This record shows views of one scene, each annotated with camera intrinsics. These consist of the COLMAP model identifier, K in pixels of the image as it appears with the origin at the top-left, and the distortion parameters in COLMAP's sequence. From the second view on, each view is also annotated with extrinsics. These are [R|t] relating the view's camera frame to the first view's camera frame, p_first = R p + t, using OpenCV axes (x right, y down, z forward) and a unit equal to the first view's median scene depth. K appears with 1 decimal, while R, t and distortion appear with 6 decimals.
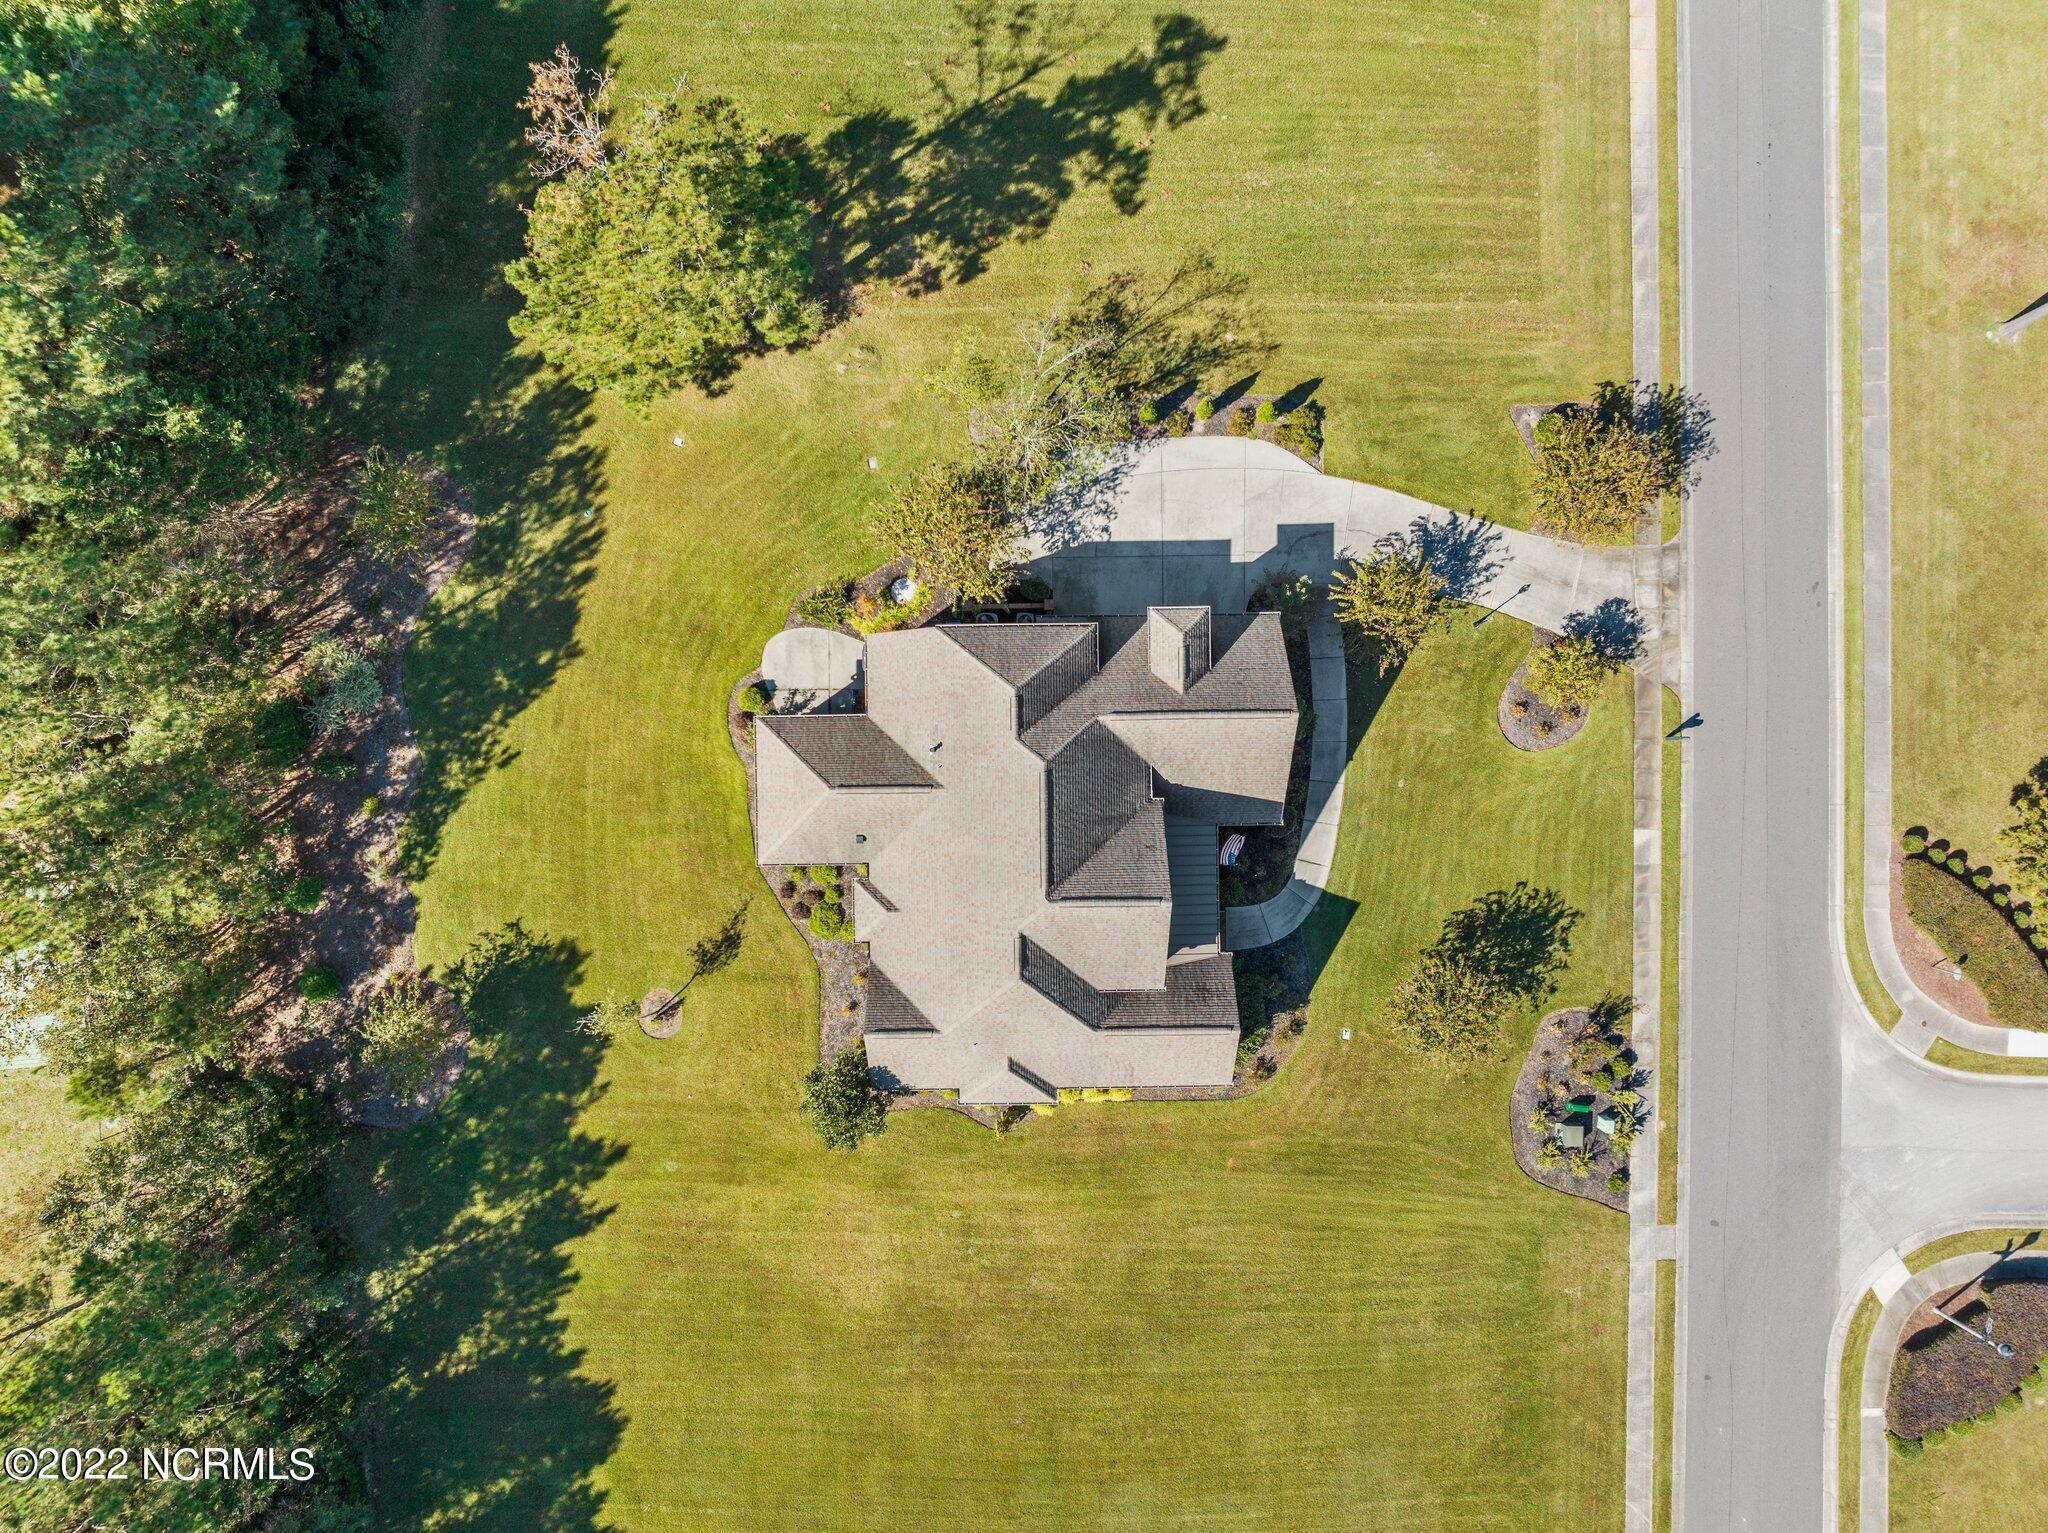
lens RADIAL K [[1445.4, 0, 1025.6], [0, 1445.4, 772.8], [0, 0, 1]] dist [-0.042517, 0.018097]
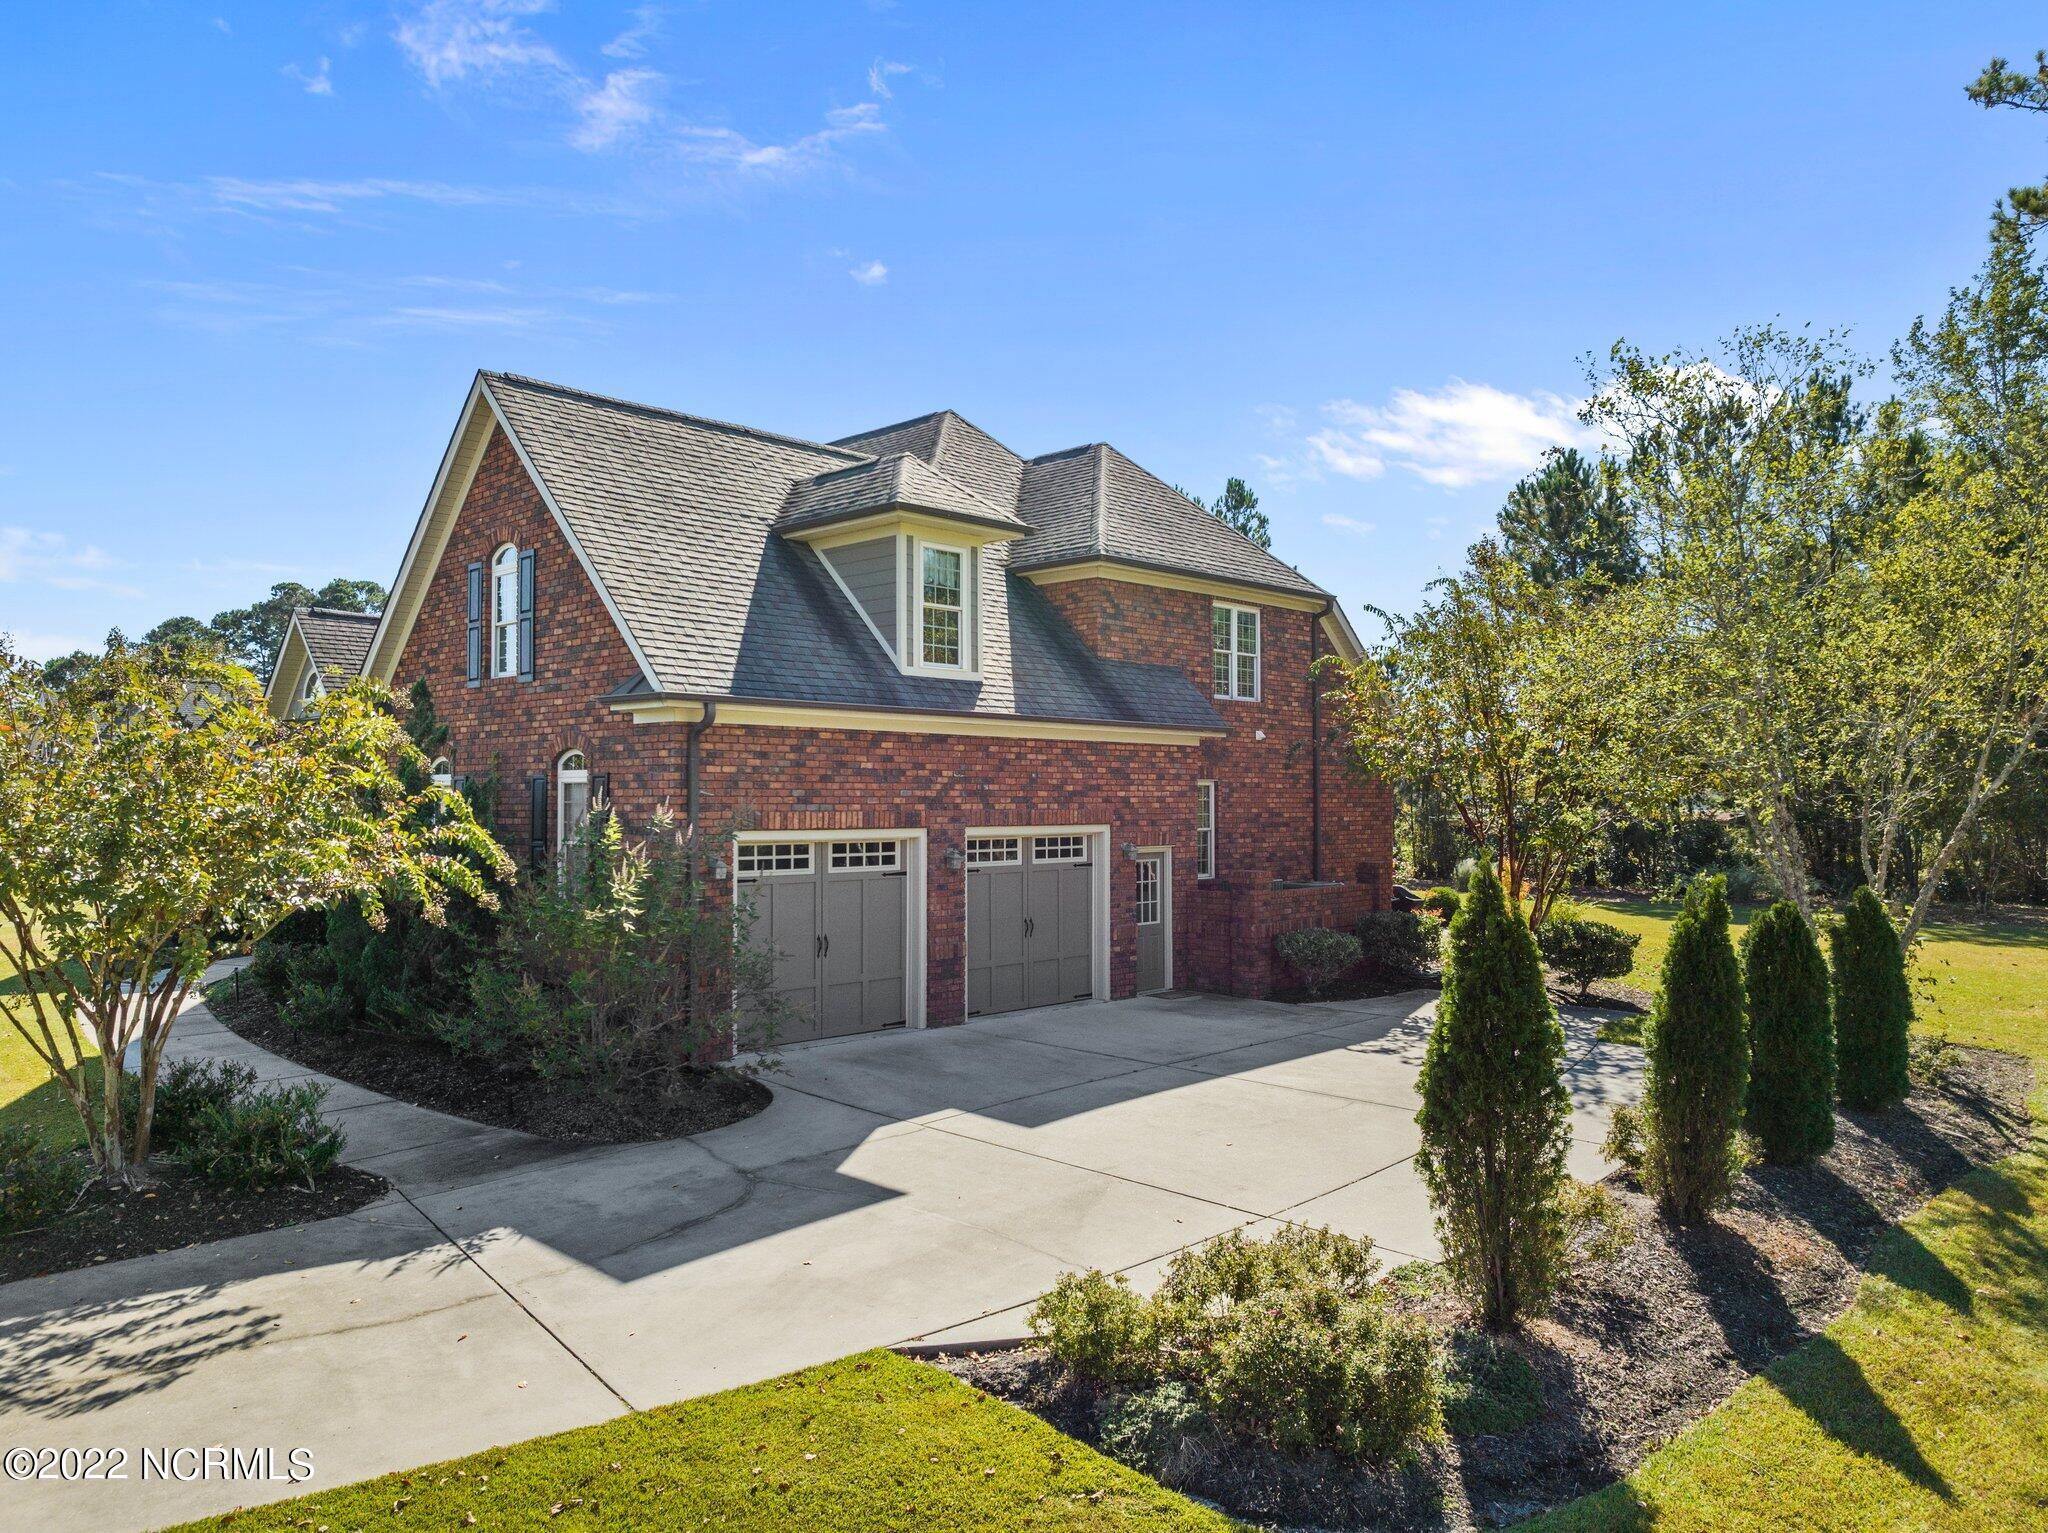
lens RADIAL K [[1445.9, 0, 1014.7], [0, 1445.9, 772.2], [0, 0, 1]] dist [-0.038460, 0.017468]
pose [[-0.702158, -0.015950, -0.711842, 0.290021], [-0.712021, 0.014987, 0.701998, -0.304924], [-0.000528, 0.999760, -0.021880, 0.949432]]
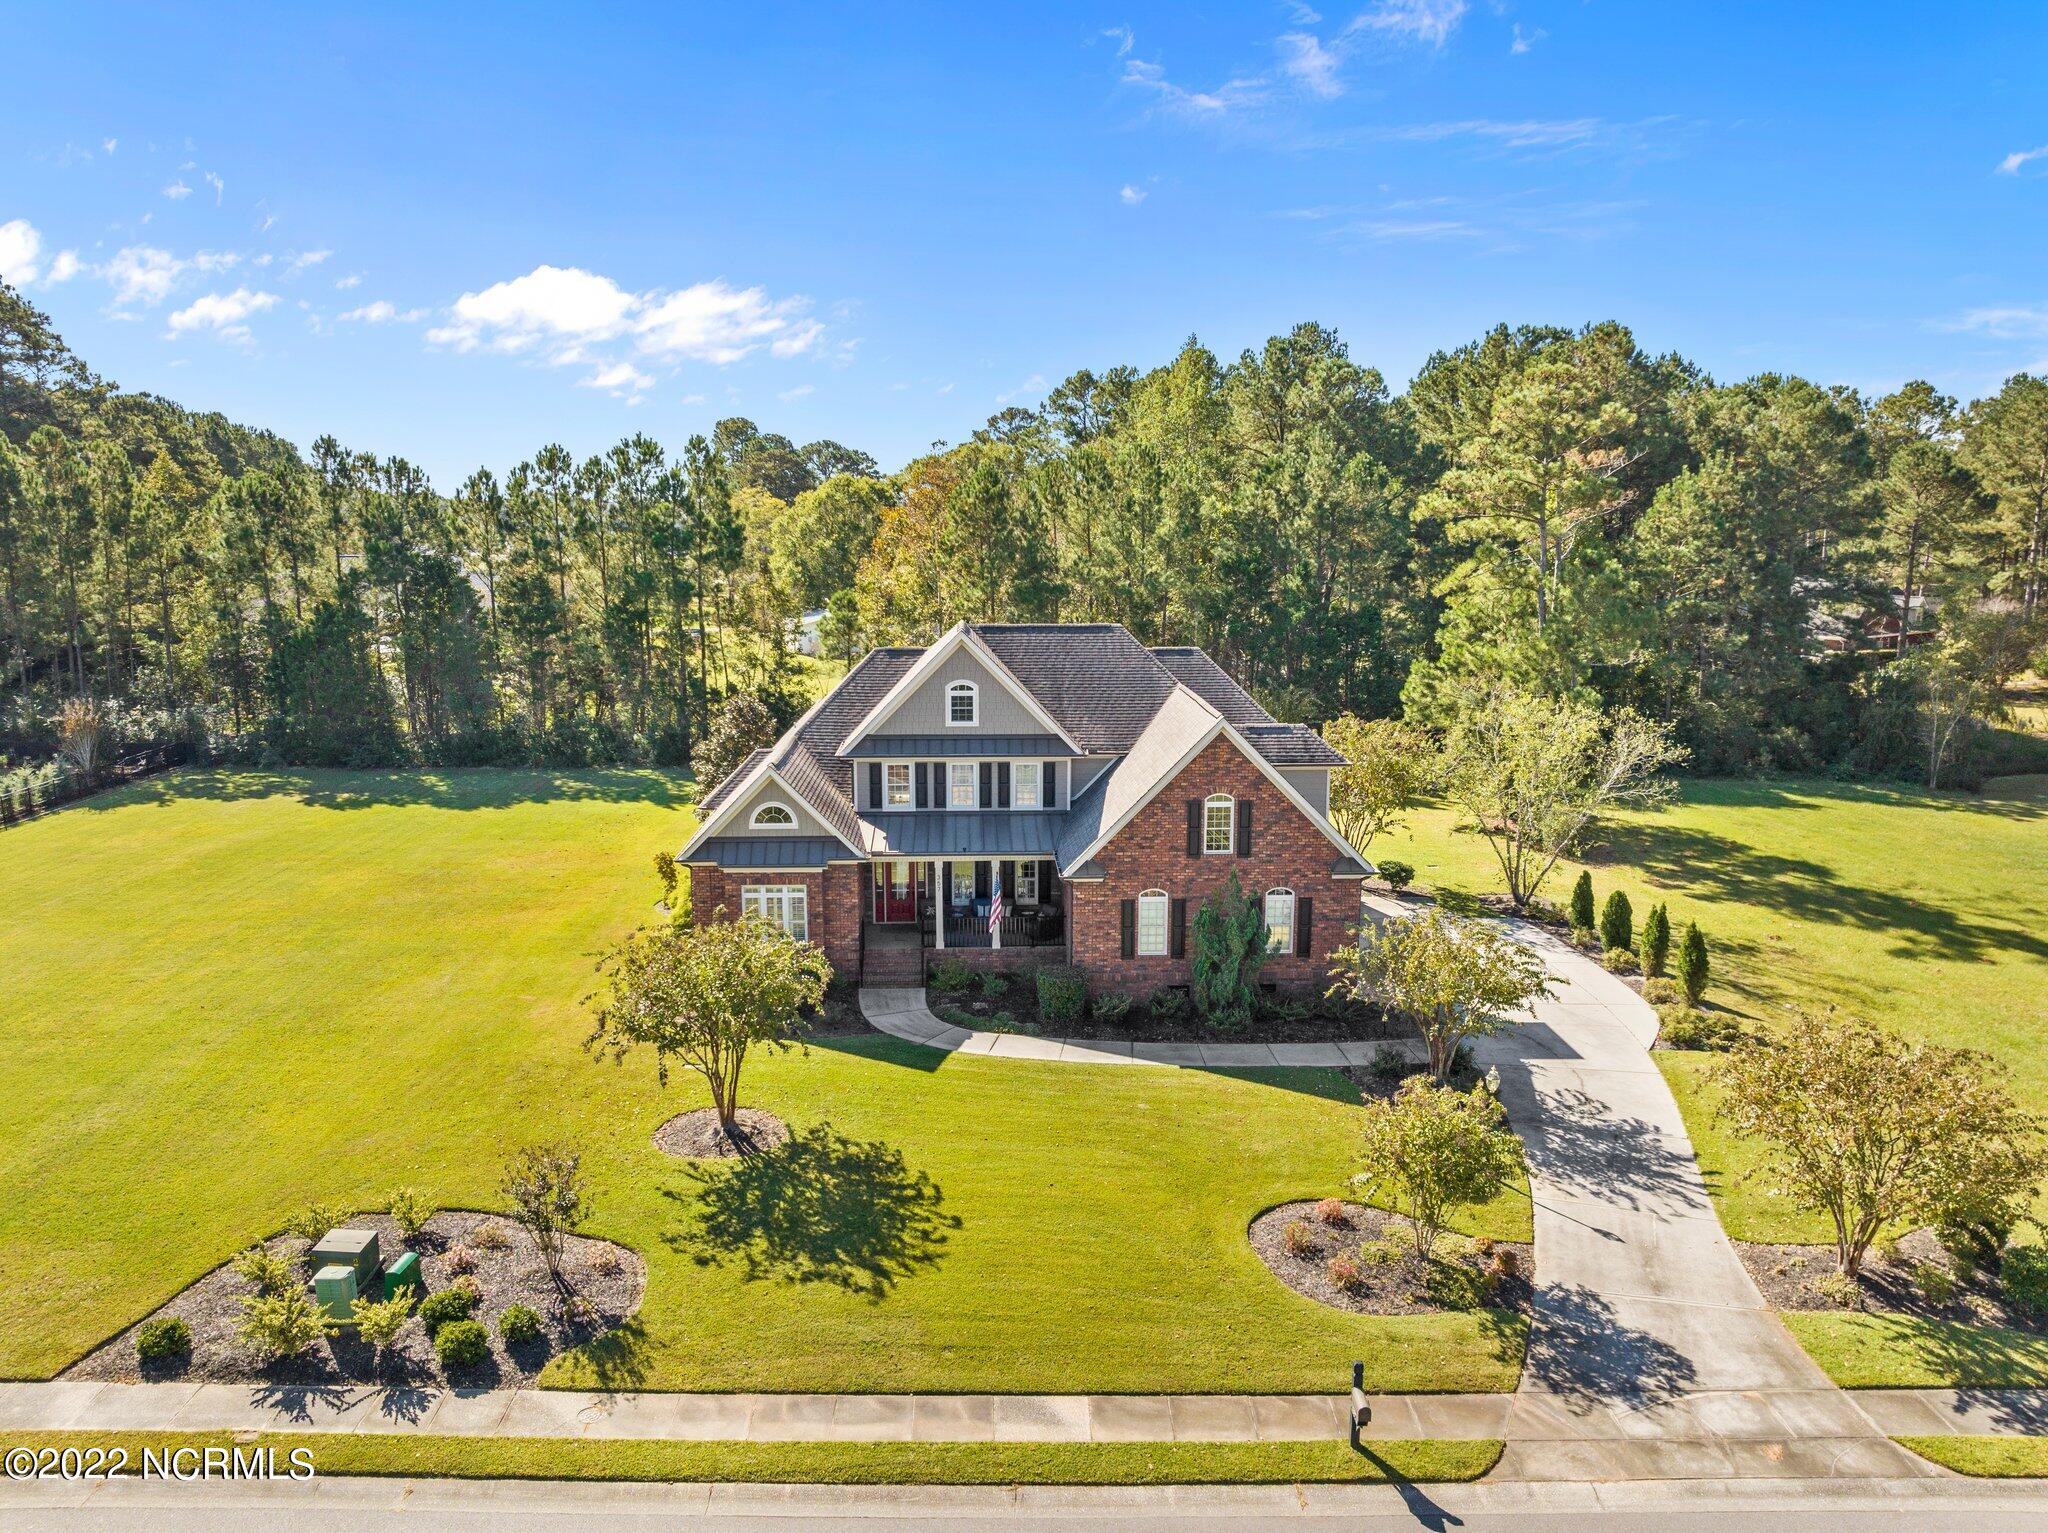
lens RADIAL K [[1465.0, 0, 1017.3], [0, 1465.0, 747.9], [0, 0, 1]] dist [-0.036472, 0.001866]
pose [[0.023791, 0.158061, -0.987143, 0.769574], [-0.999714, 0.006355, -0.023077, 0.066751], [0.002626, 0.987409, 0.158167, 0.780013]]
